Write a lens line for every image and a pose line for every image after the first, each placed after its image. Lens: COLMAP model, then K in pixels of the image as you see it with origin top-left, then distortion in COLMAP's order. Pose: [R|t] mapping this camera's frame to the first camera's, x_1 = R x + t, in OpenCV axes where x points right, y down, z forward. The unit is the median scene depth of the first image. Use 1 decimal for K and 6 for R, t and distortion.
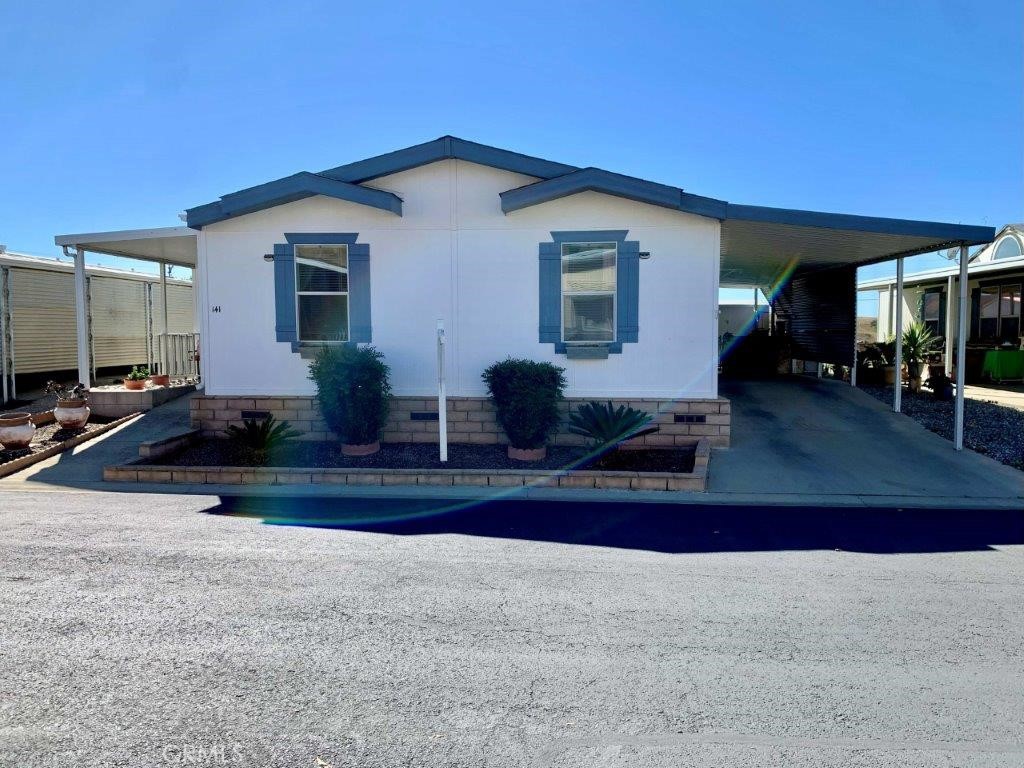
lens RADIAL K [[789.0, 0, 506.7], [0, 789.0, 379.8], [0, 0, 1]] dist [0.080667, -0.112943]
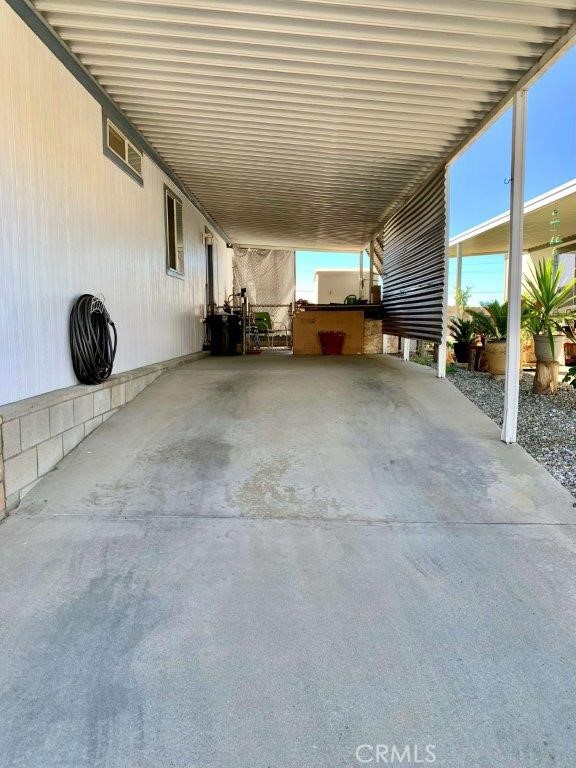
lens RADIAL K [[591.7, 0, 288.0], [0, 591.7, 384.0], [0, 0, 1]] dist [0.080667, -0.112943]
pose [[0.996967, -0.009141, 0.077287, 0.225974], [0.005501, 0.998871, 0.047185, -0.006469], [-0.077631, -0.046617, 0.995892, 0.450832]]
